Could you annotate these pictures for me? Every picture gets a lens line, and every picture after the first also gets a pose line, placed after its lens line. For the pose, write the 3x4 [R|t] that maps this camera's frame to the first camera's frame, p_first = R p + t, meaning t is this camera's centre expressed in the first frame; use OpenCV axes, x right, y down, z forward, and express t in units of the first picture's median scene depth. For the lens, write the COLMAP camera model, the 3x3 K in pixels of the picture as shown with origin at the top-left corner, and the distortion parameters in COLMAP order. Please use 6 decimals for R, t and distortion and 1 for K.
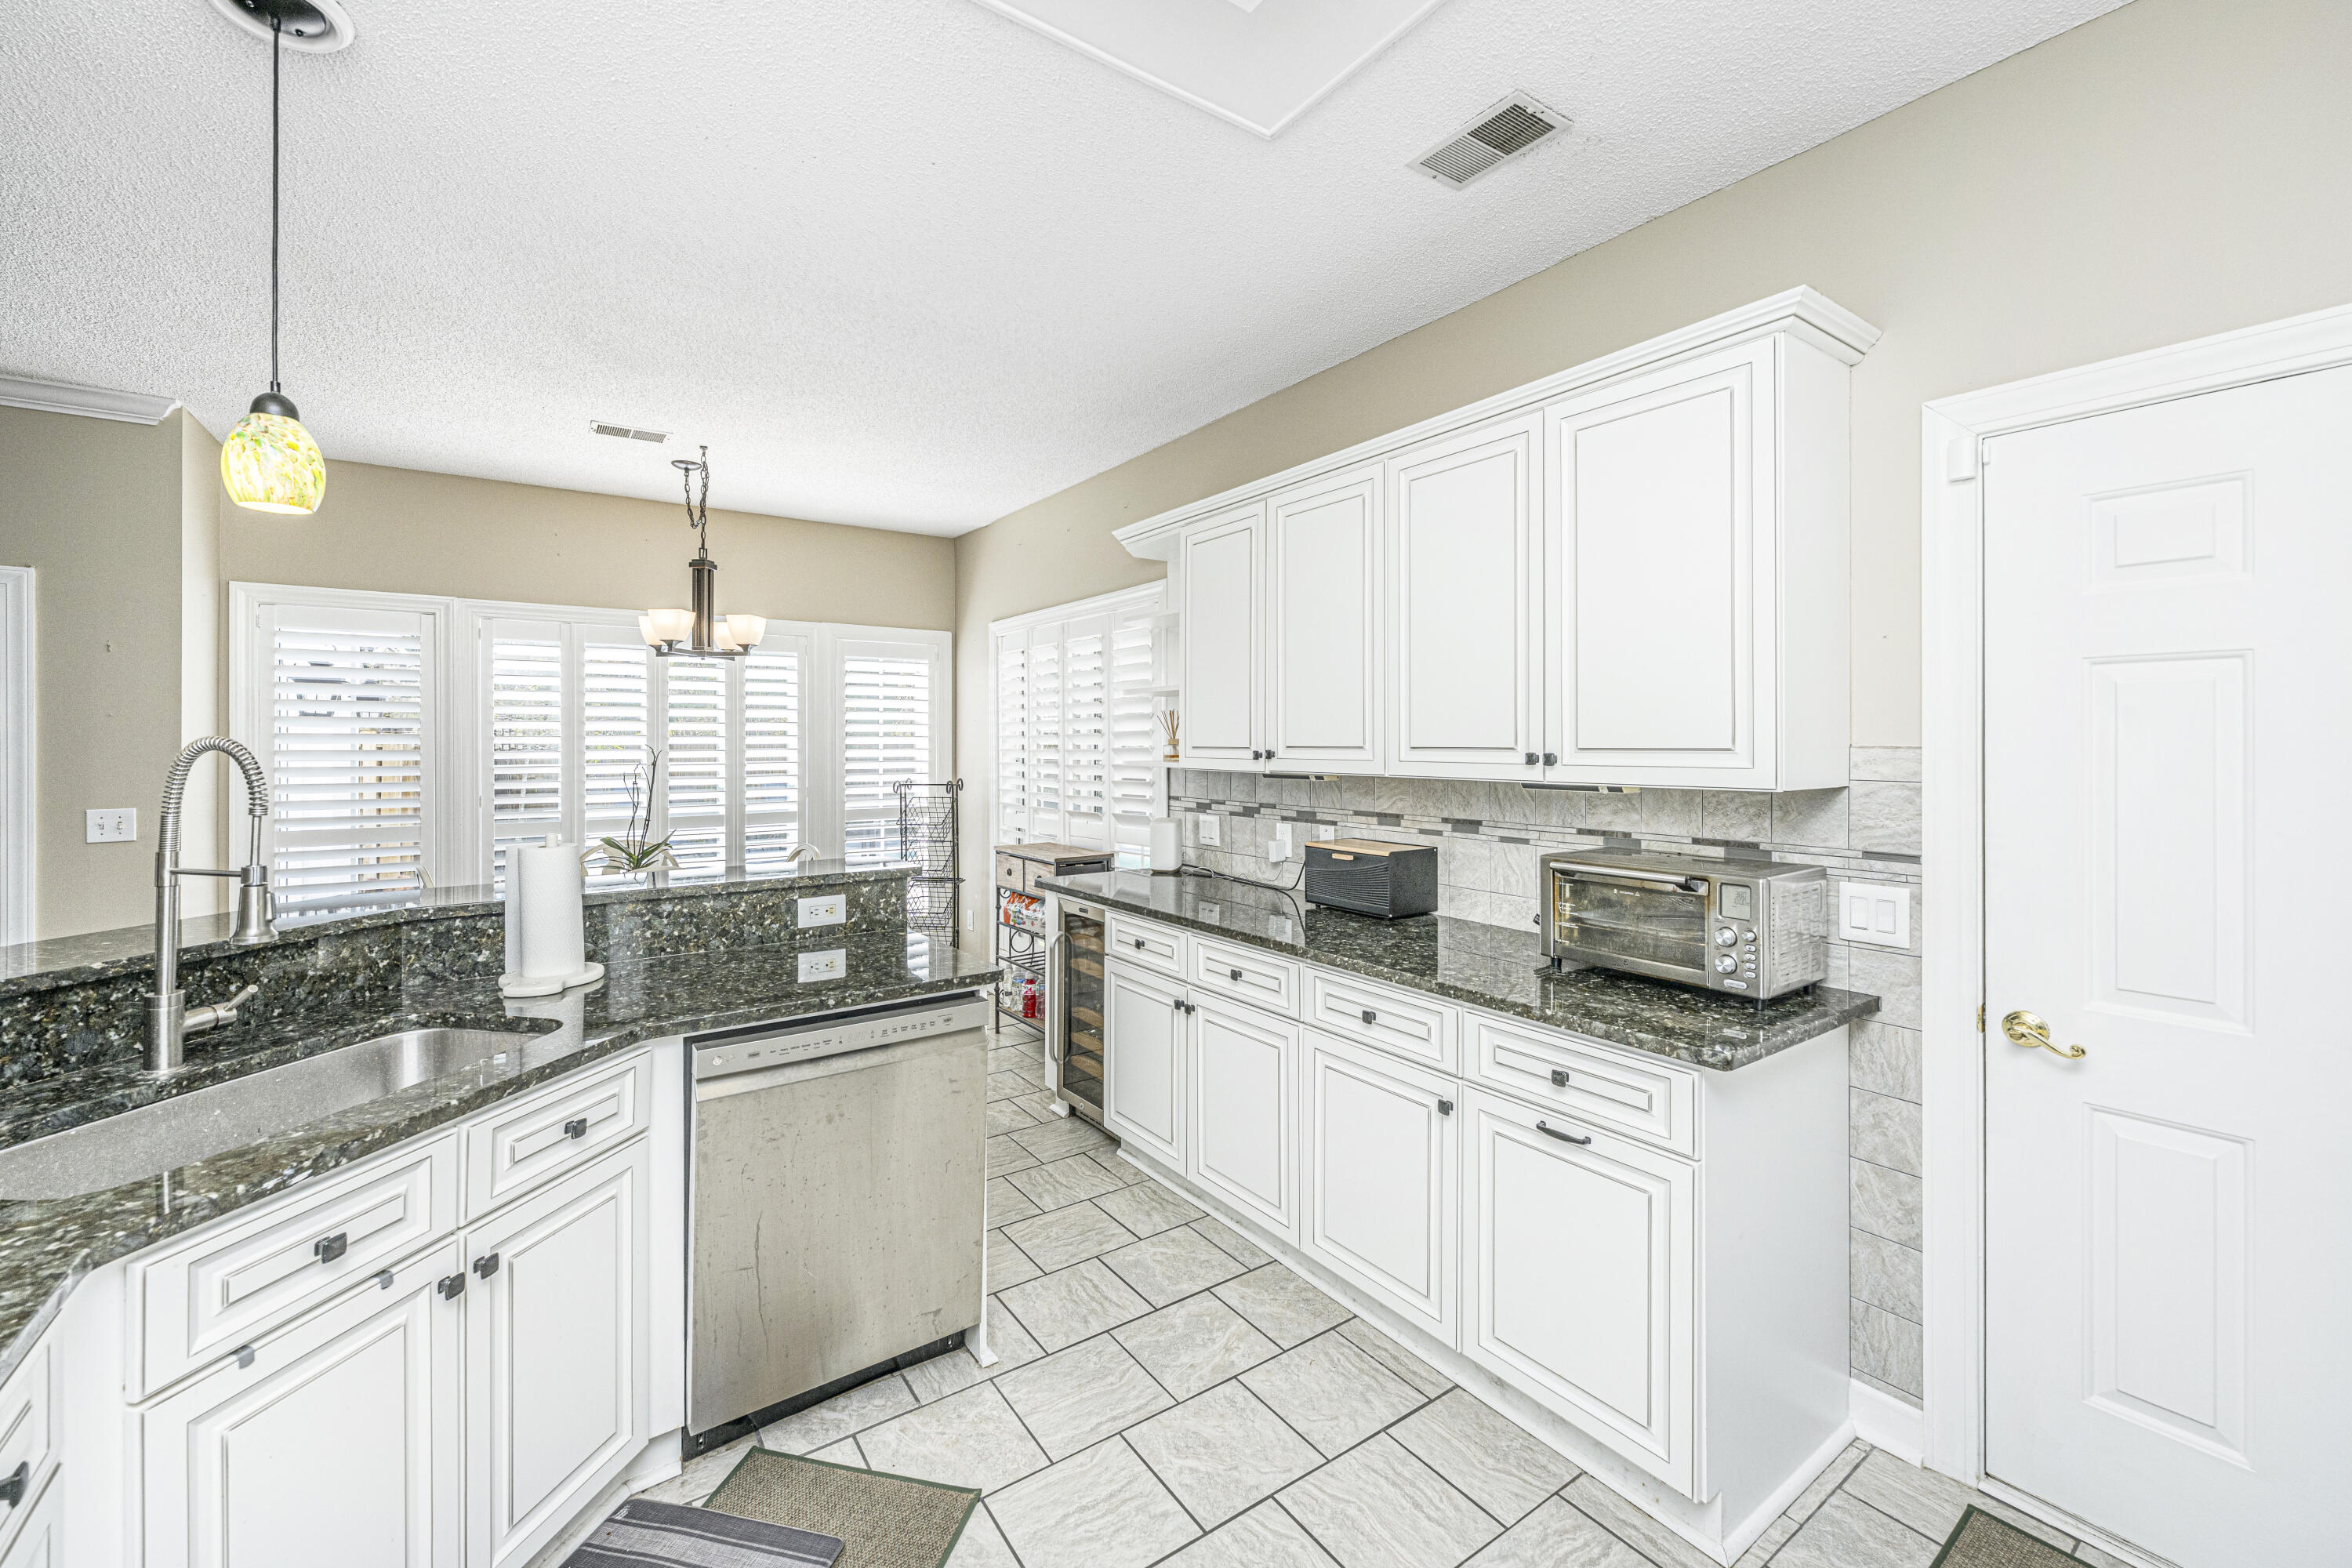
lens RADIAL K [[960.2, 0, 1199.2], [0, 960.2, 742.3], [0, 0, 1]] dist [0.000919, -0.000623]
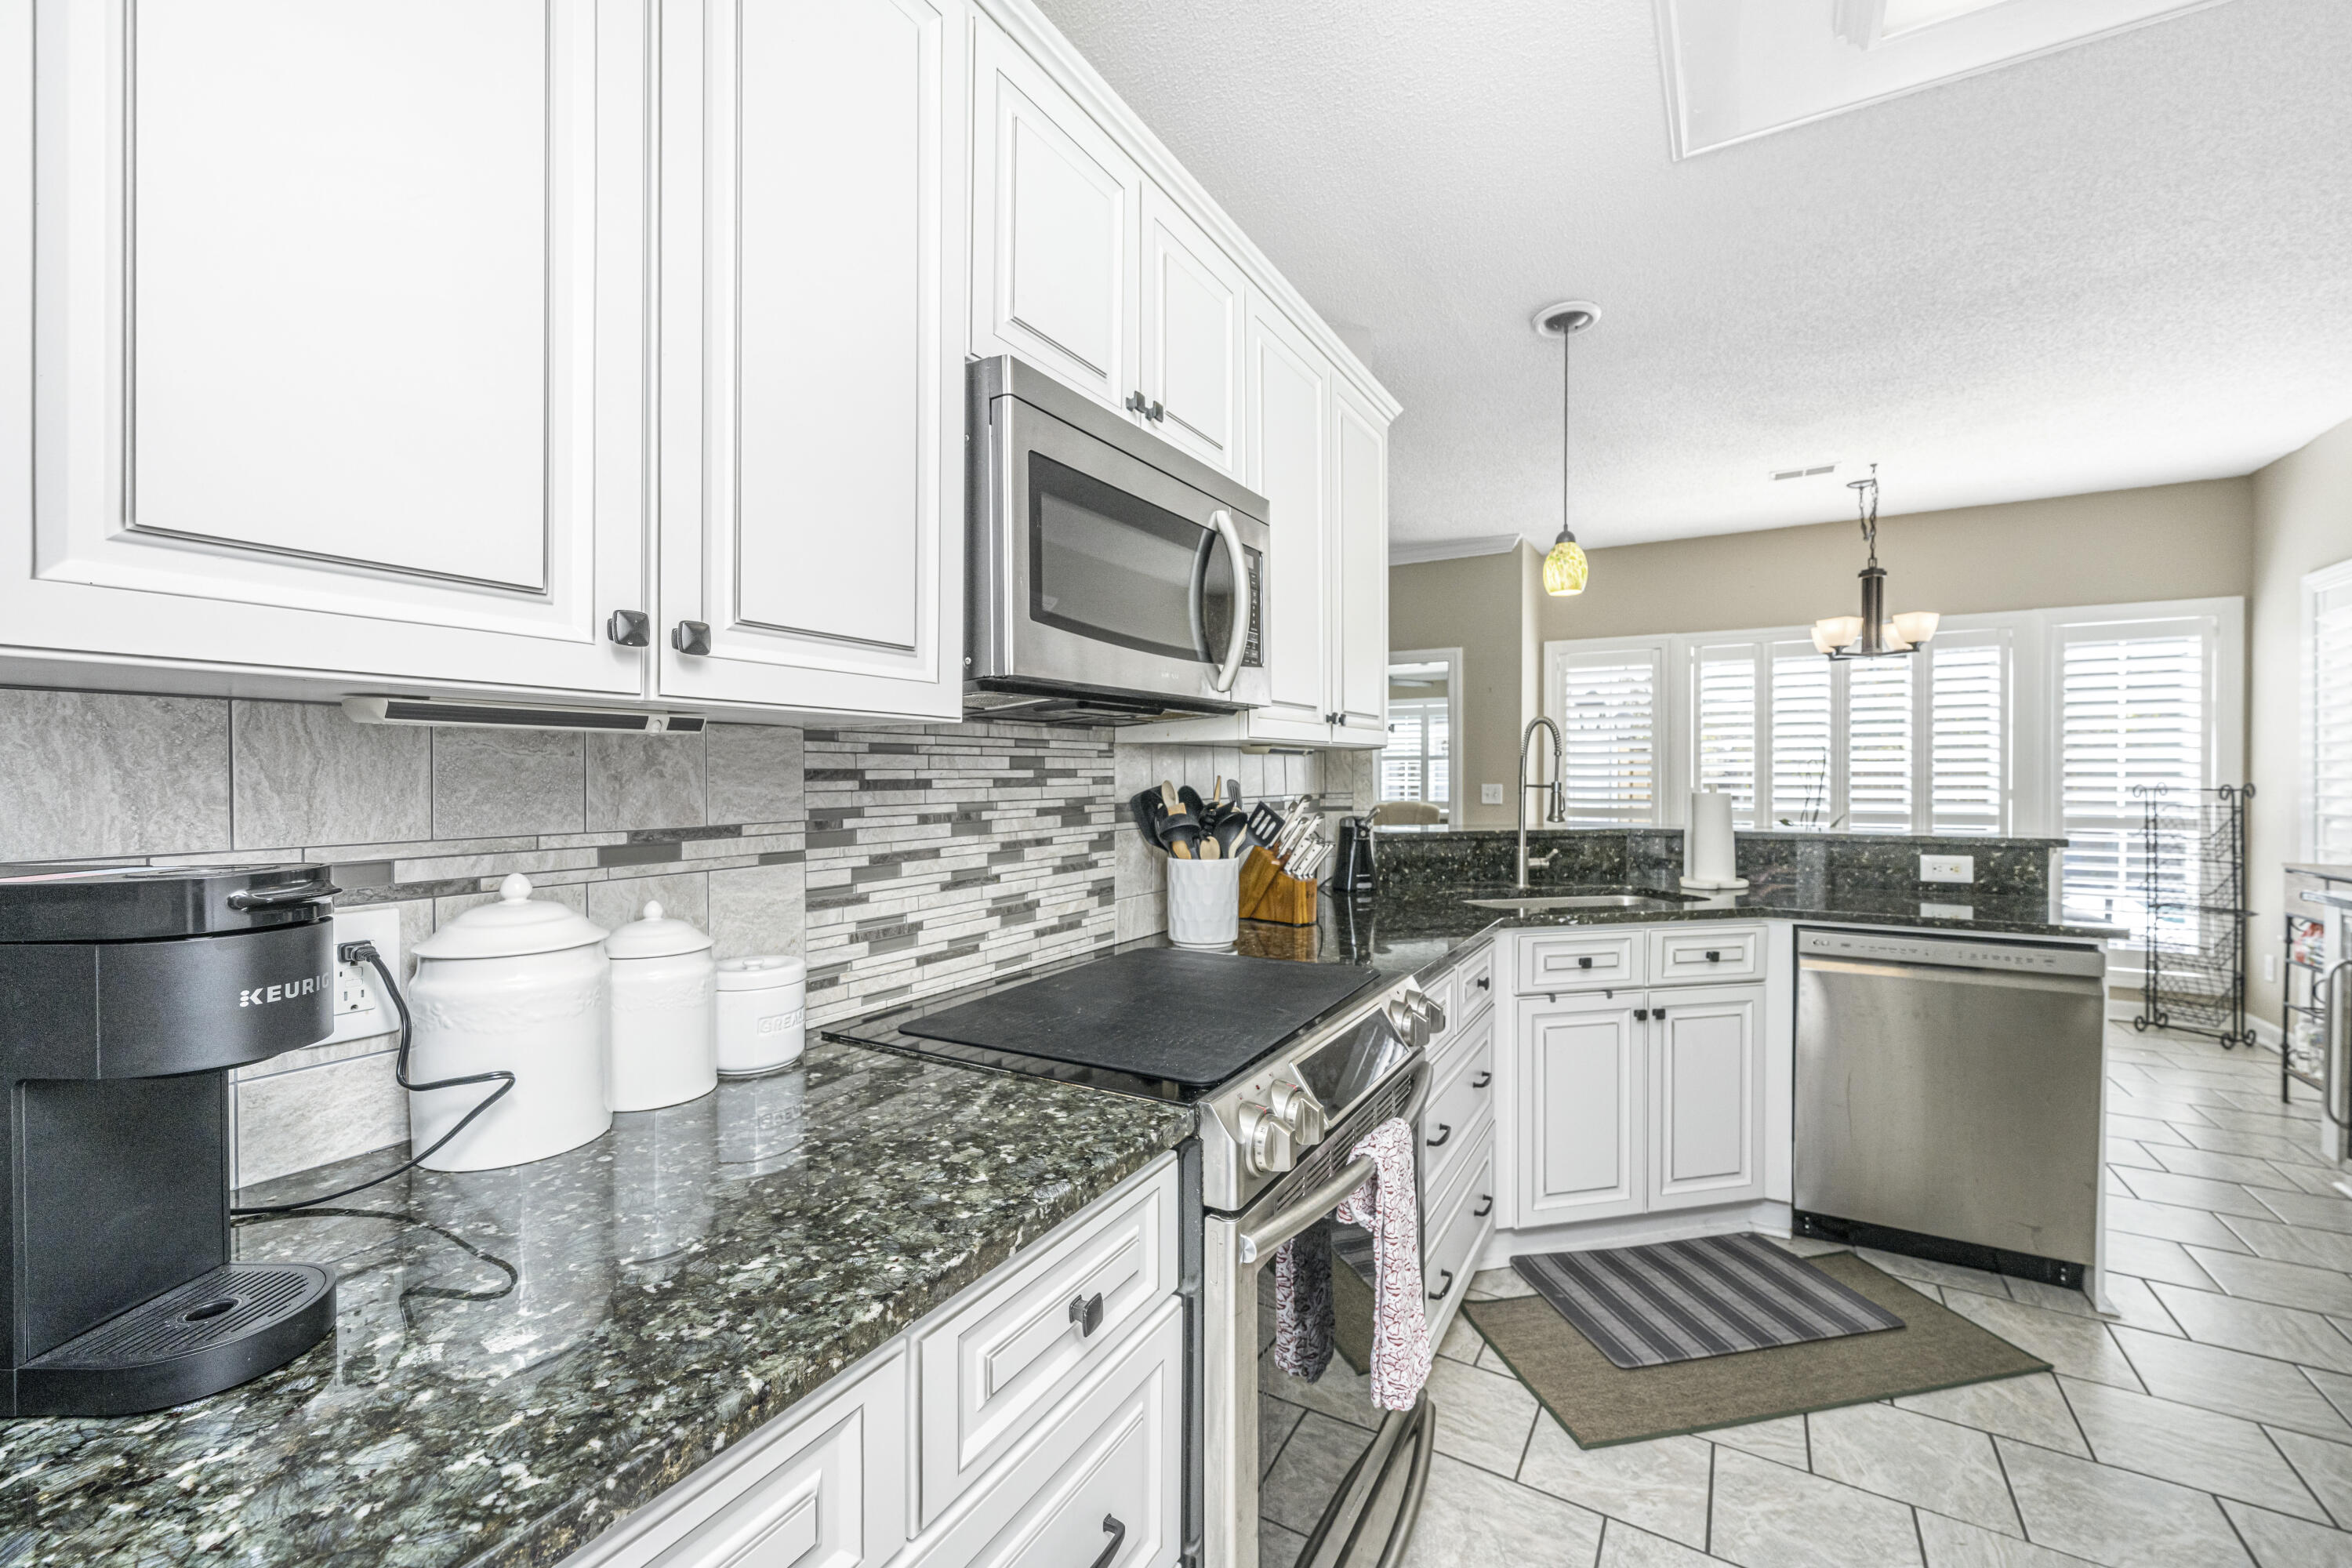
lens RADIAL K [[960.2, 0, 1178.9], [0, 960.2, 781.1], [0, 0, 1]] dist [0.000919, -0.000623]
pose [[0.406871, 0.010258, -0.913428, 0.182246], [0.002462, 0.999921, 0.012326, 0.040413], [0.913482, -0.007264, 0.406814, -0.185205]]
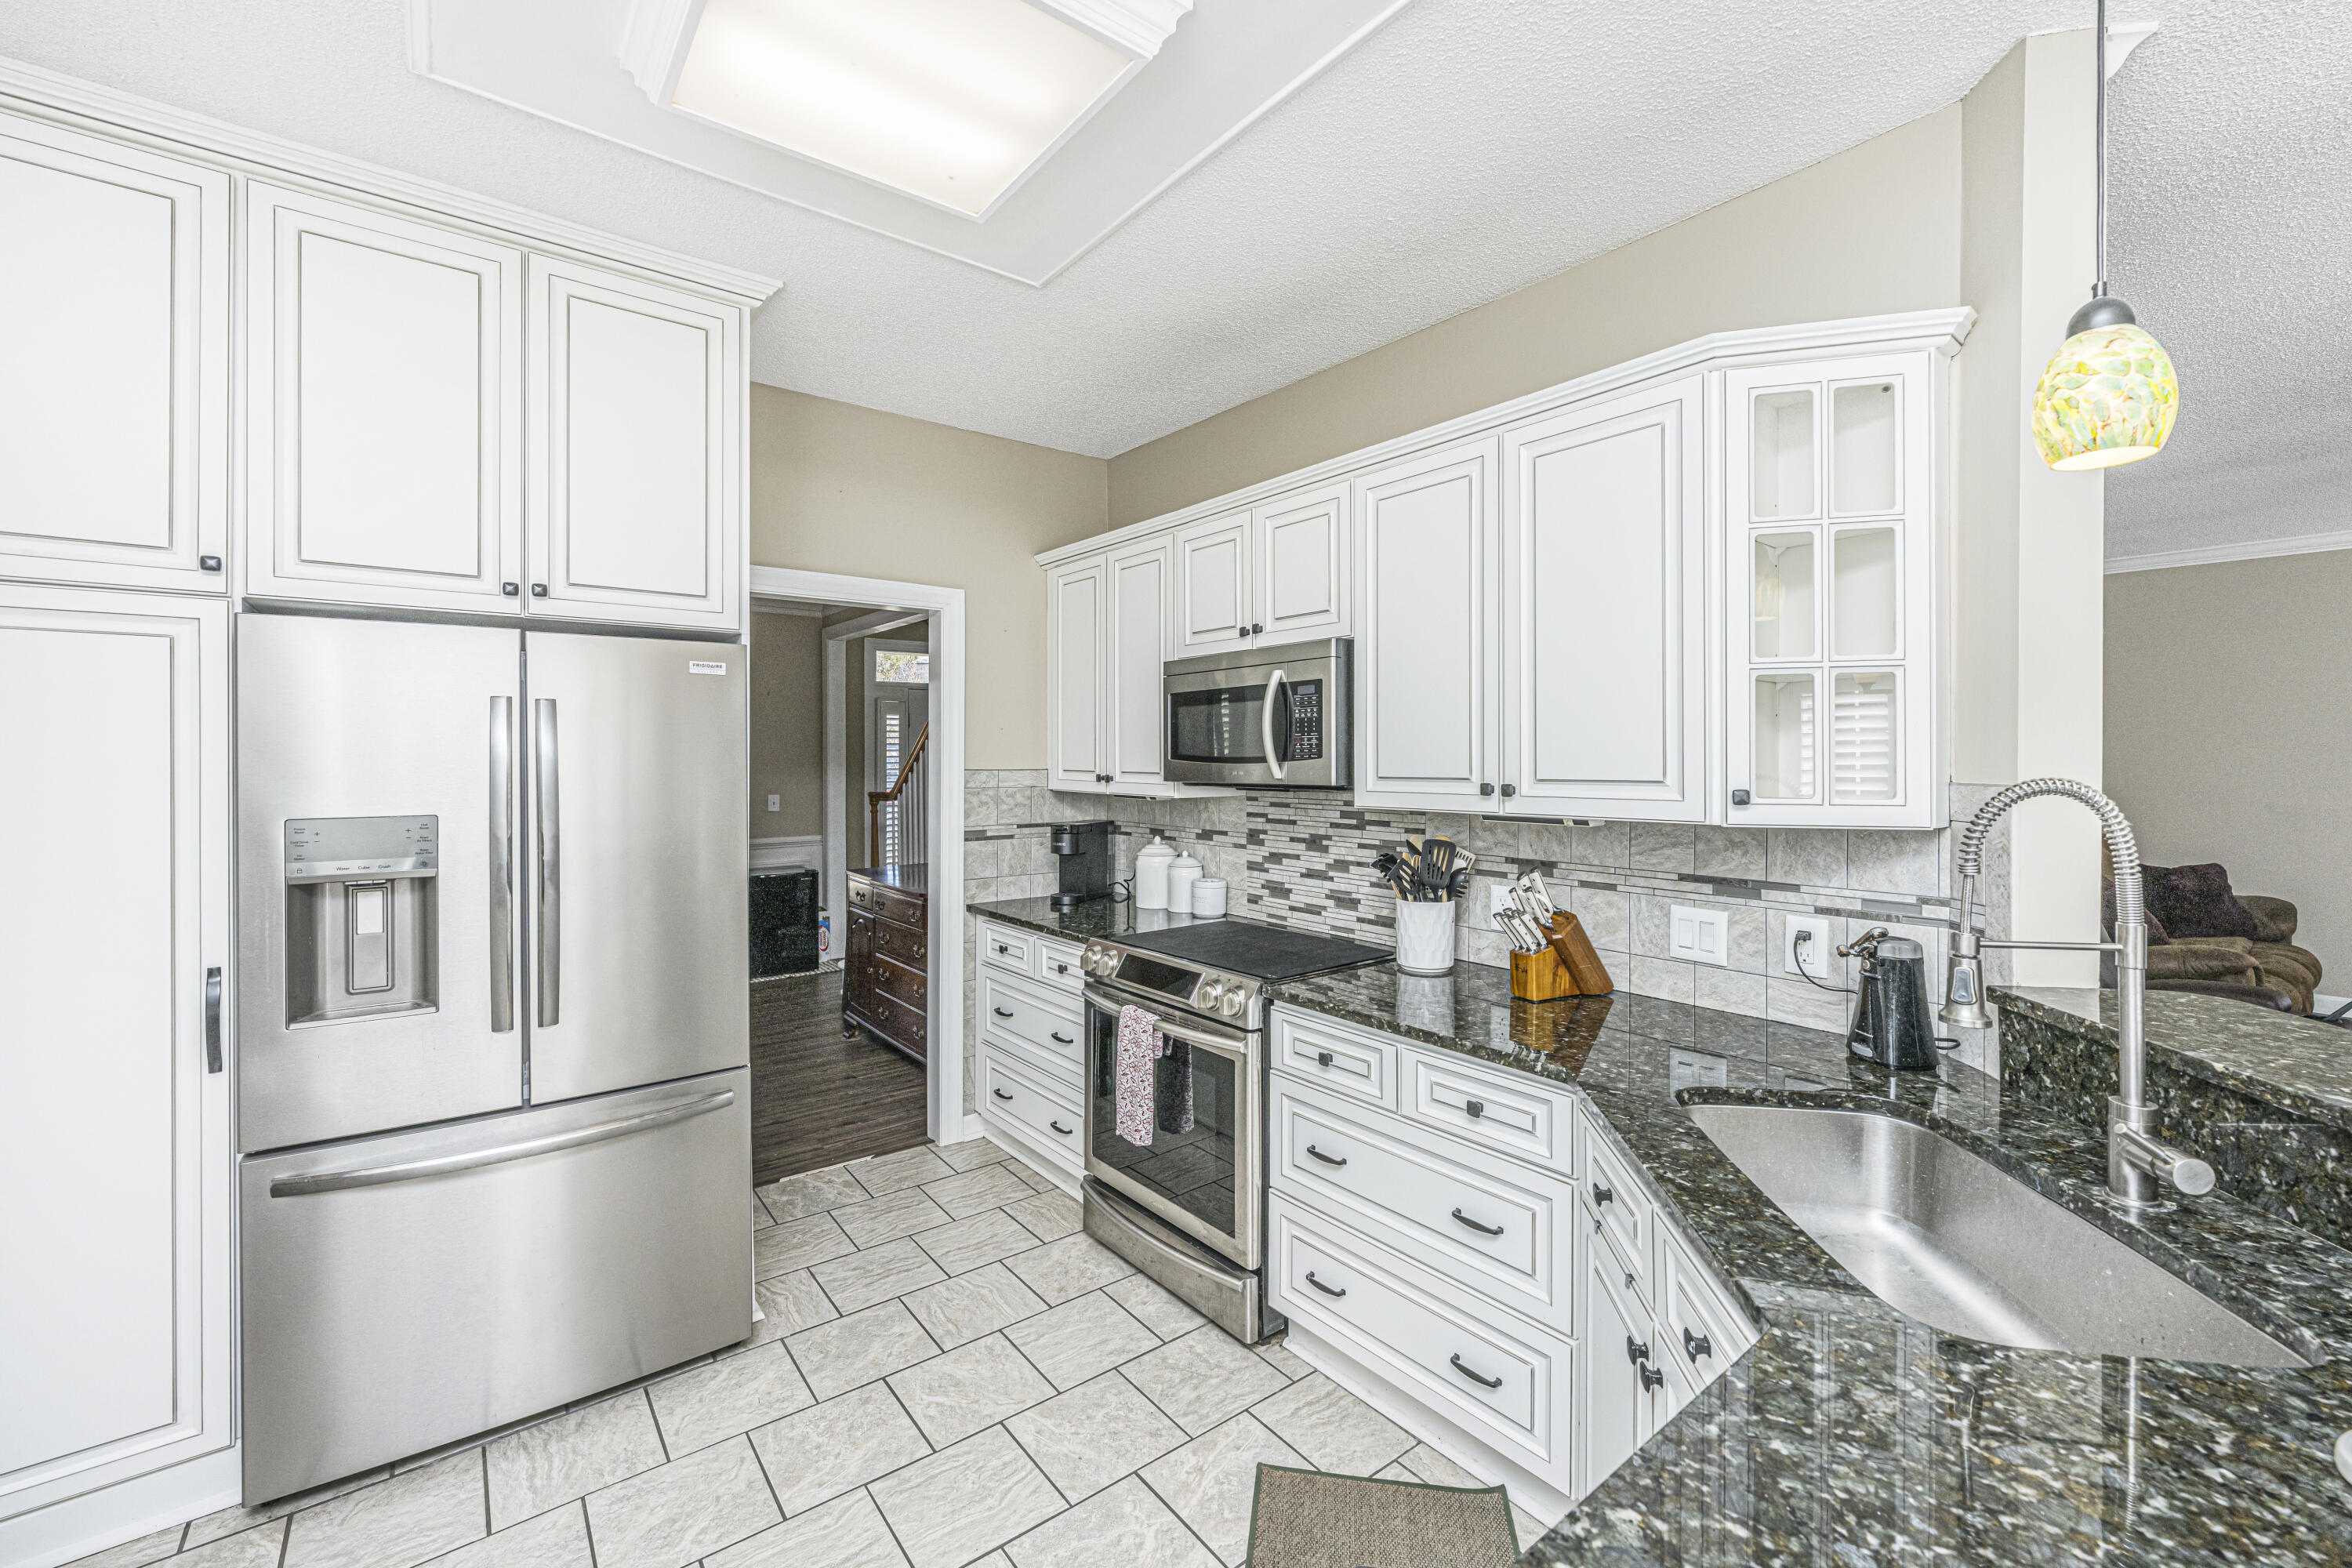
lens RADIAL K [[960.2, 0, 1180.1], [0, 960.2, 762.8], [0, 0, 1]] dist [0.000919, -0.000623]
pose [[-0.999445, 0.004457, -0.033001, -0.215437], [0.004333, 0.999983, 0.003809, -0.026935], [0.033017, 0.003664, -0.999448, 1.040121]]
